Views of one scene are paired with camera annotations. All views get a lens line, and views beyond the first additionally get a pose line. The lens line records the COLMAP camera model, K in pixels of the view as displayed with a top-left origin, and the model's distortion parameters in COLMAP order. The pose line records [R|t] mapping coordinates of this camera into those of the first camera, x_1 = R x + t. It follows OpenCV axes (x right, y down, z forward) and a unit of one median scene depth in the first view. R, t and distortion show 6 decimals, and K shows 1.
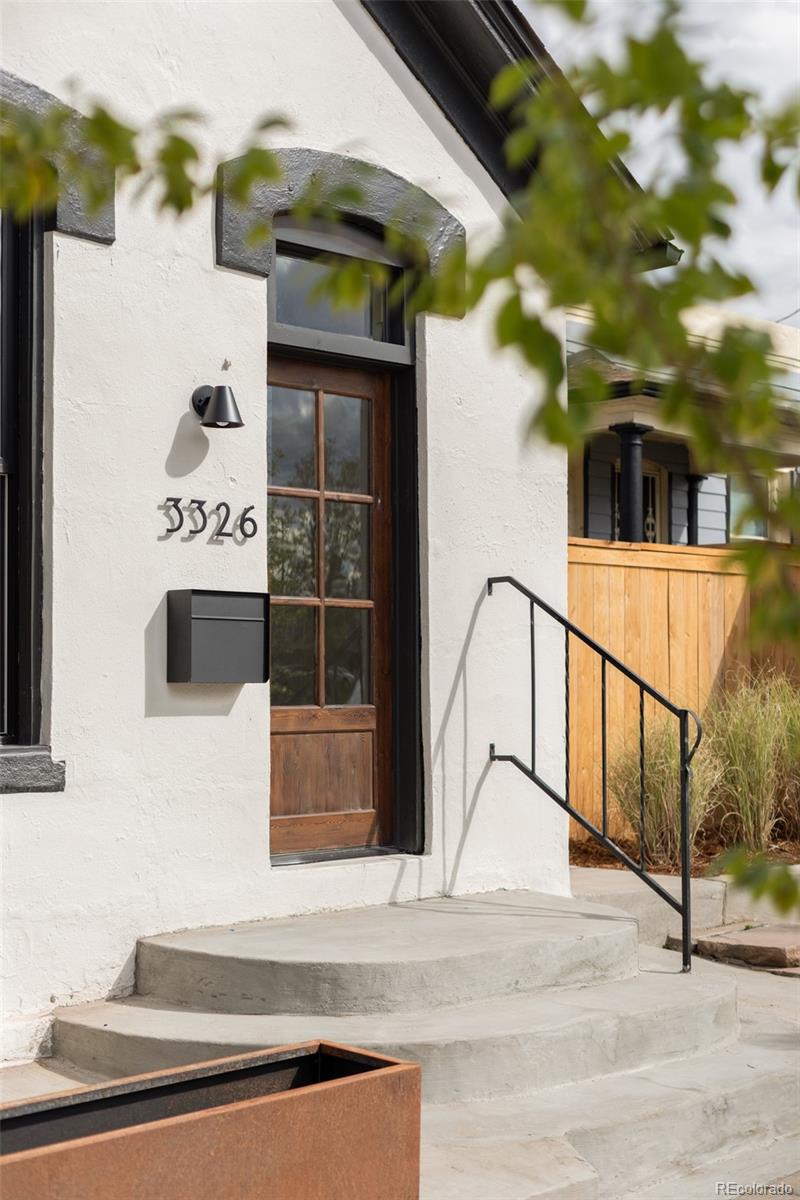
lens RADIAL K [[1758.7, 0, 400.1], [0, 1758.7, 604.0], [0, 0, 1]] dist [-0.027071, 0.000000]
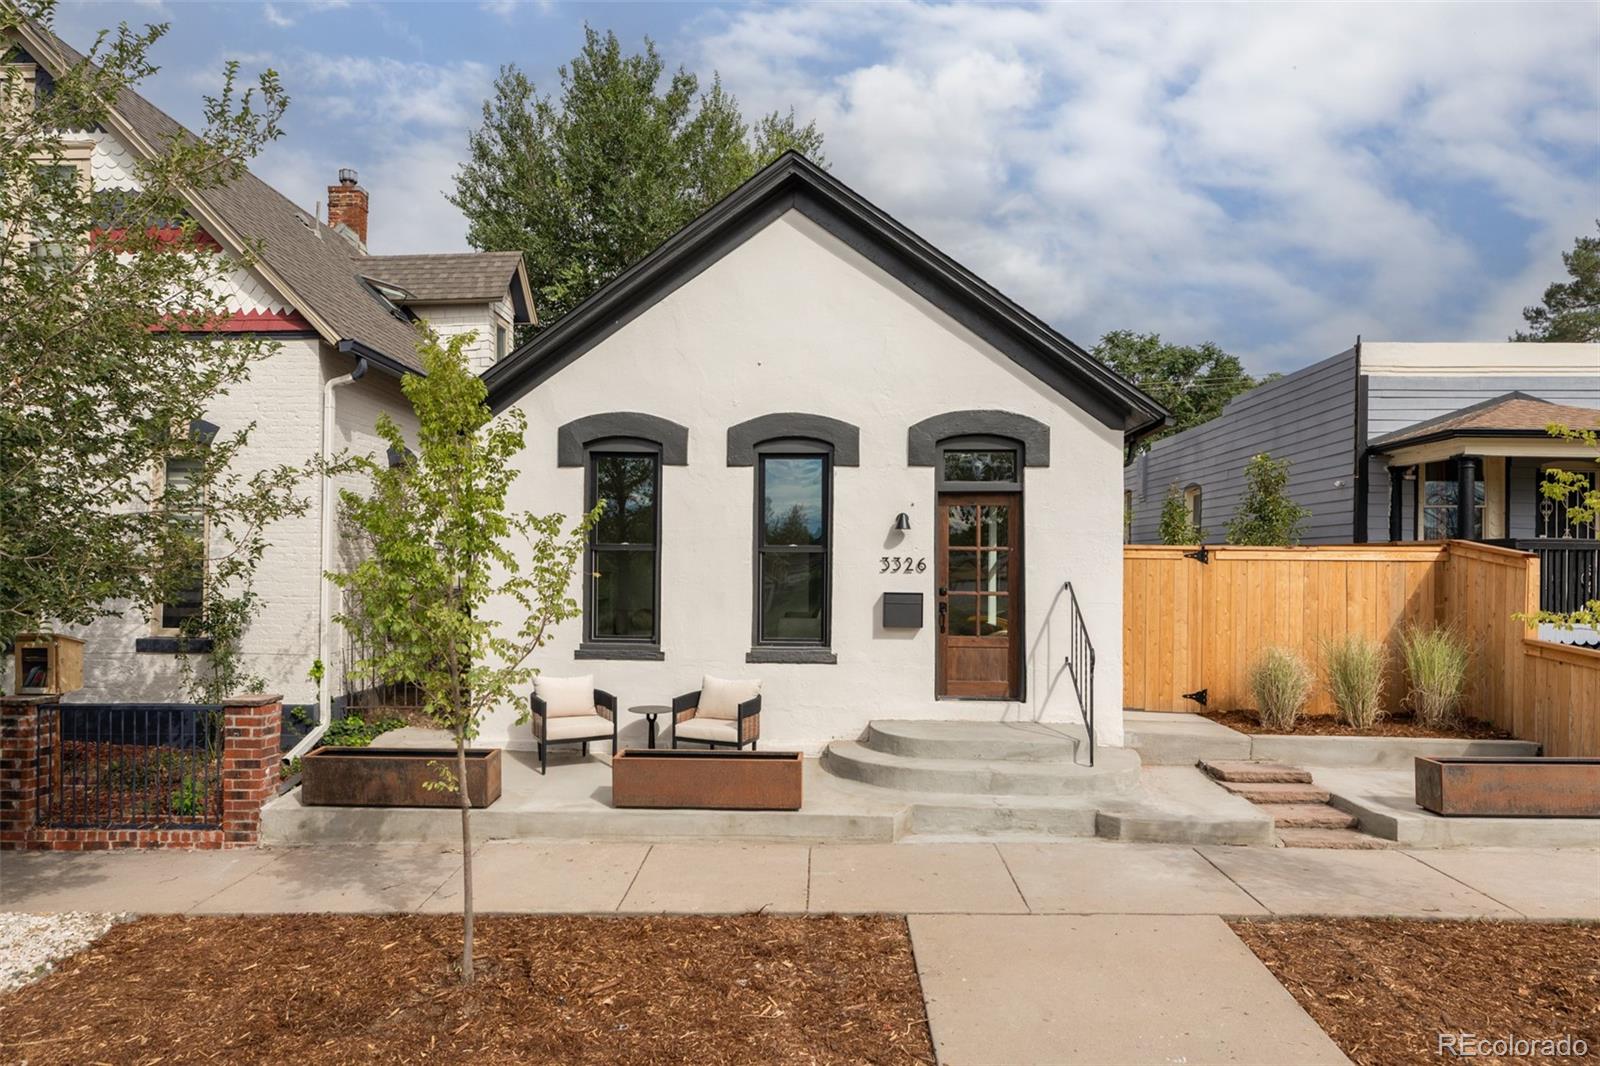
lens RADIAL K [[1100.8, 0, 800.5], [0, 1100.8, 537.2], [0, 0, 1]] dist [0.002113, 0.000112]
pose [[0.678914, -0.010815, -0.734138, 0.940670], [0.020322, 0.999785, 0.004065, -0.093476], [0.733937, -0.017679, 0.678988, -0.210636]]
